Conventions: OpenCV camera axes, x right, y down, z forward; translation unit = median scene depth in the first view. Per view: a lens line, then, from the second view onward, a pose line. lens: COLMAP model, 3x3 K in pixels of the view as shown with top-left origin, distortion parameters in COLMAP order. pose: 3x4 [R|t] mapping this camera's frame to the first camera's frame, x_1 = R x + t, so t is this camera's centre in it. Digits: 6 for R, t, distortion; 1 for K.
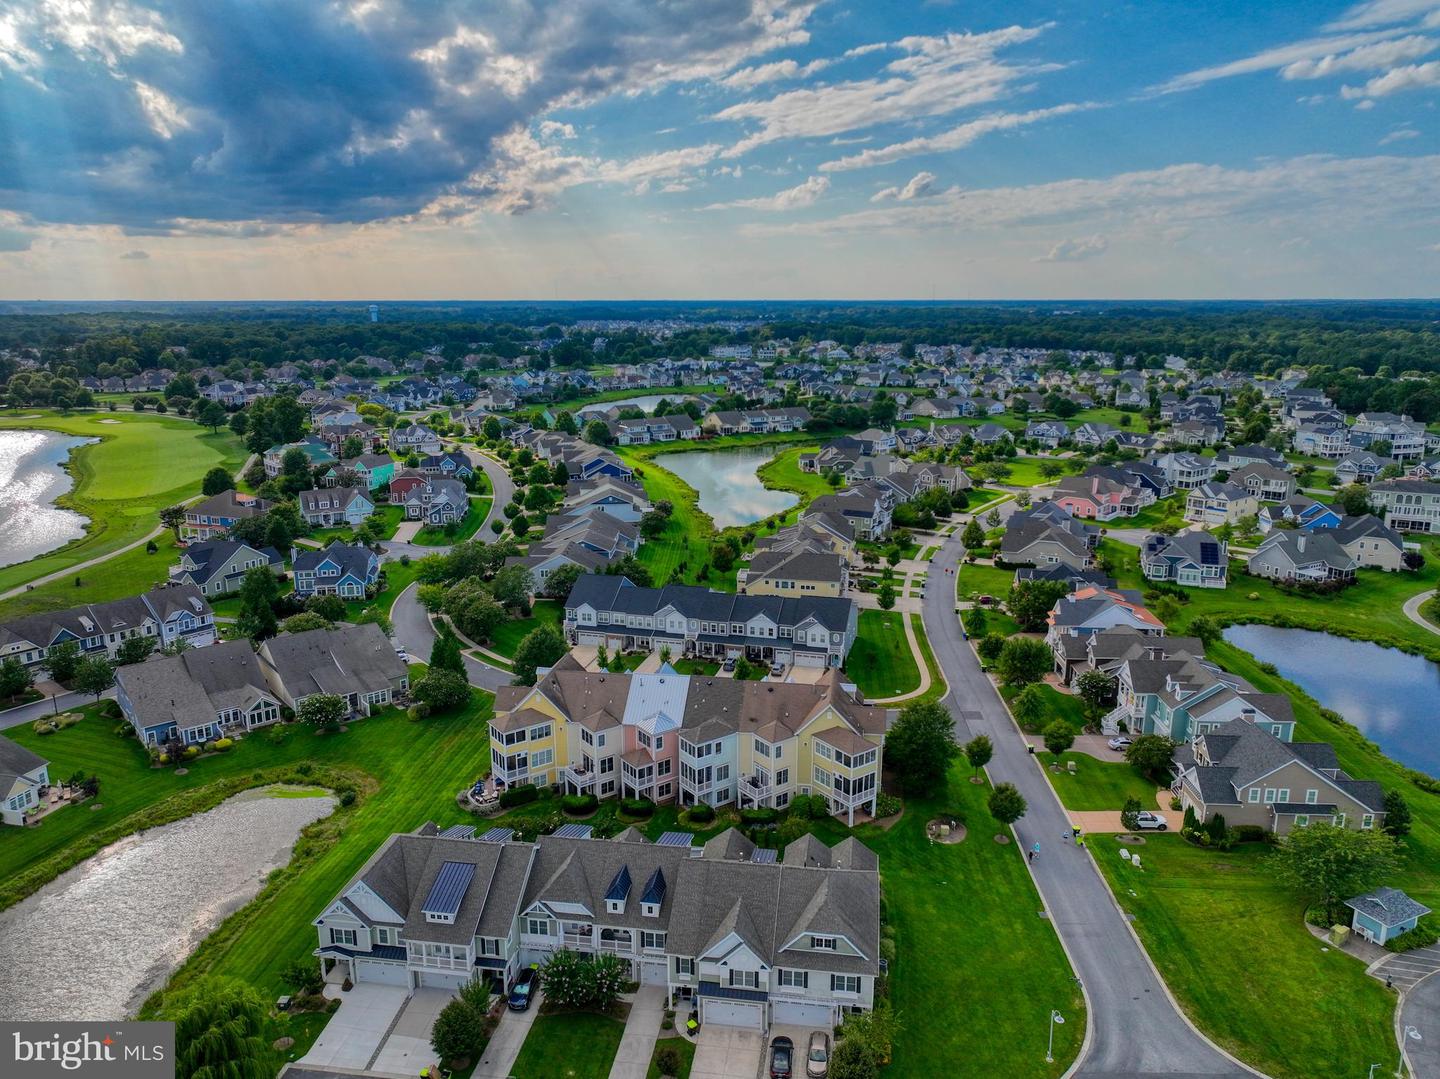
lens RADIAL K [[1014.8, 0, 718.3], [0, 1014.8, 548.4], [0, 0, 1]] dist [-0.005417, 0.021232]
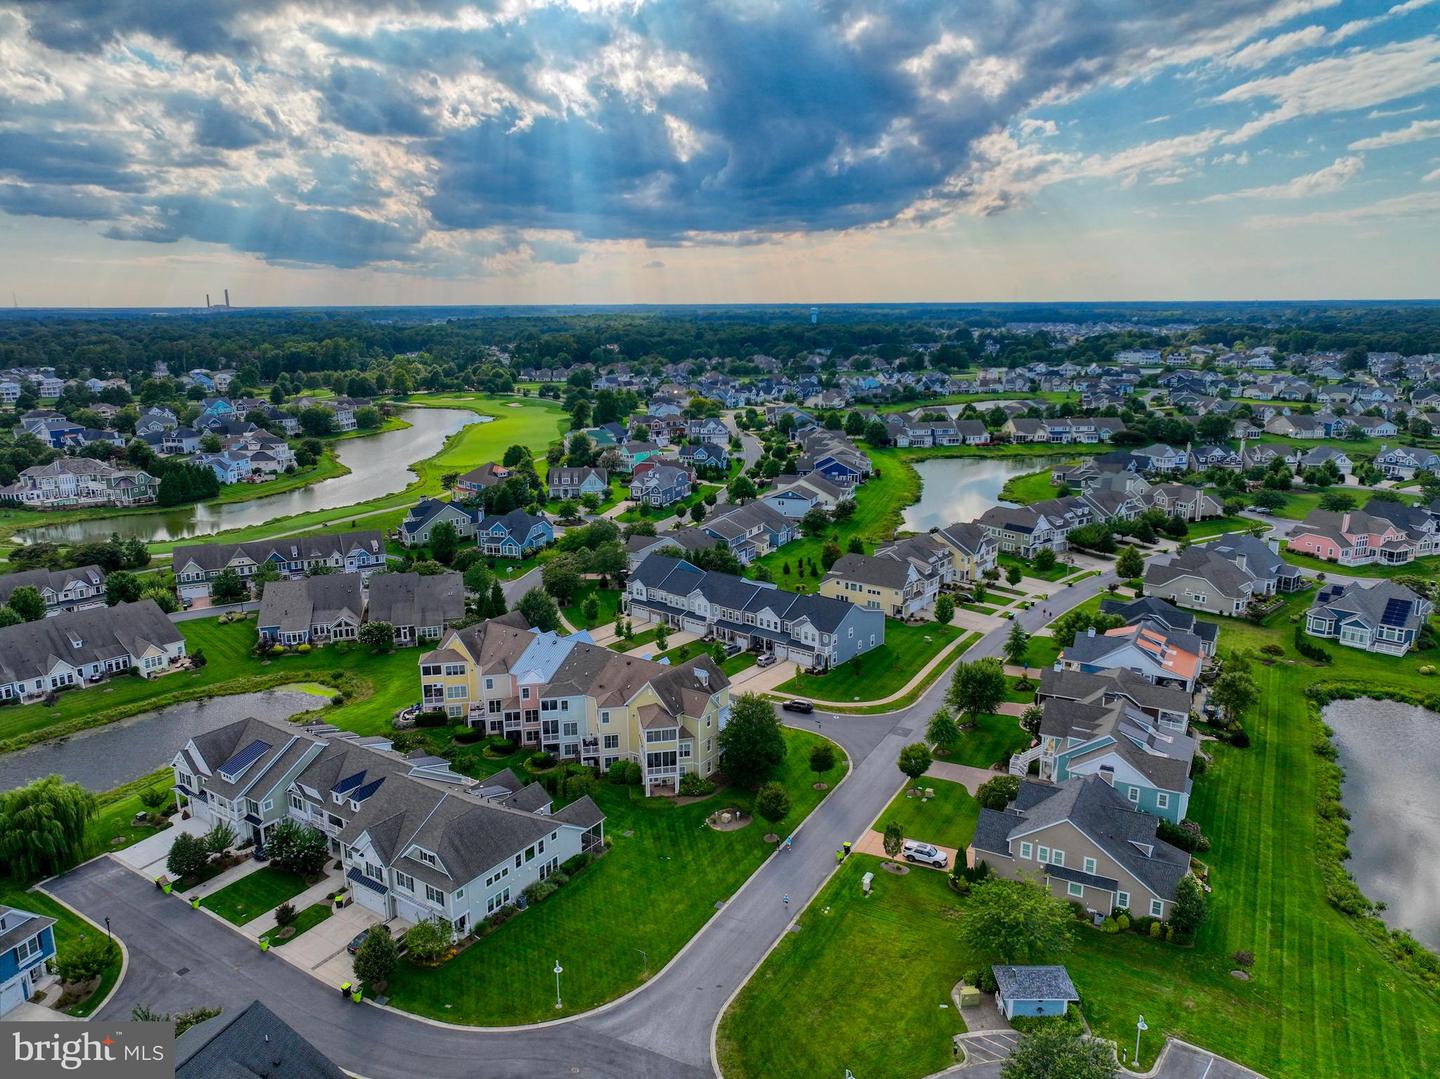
lens RADIAL K [[1014.8, 0, 727.3], [0, 1014.8, 537.2], [0, 0, 1]] dist [-0.005417, 0.021232]
pose [[0.901466, 0.094000, -0.422519, 0.191694], [-0.098953, 0.995039, 0.010252, -0.005826], [0.421387, 0.032568, 0.906296, 0.015049]]
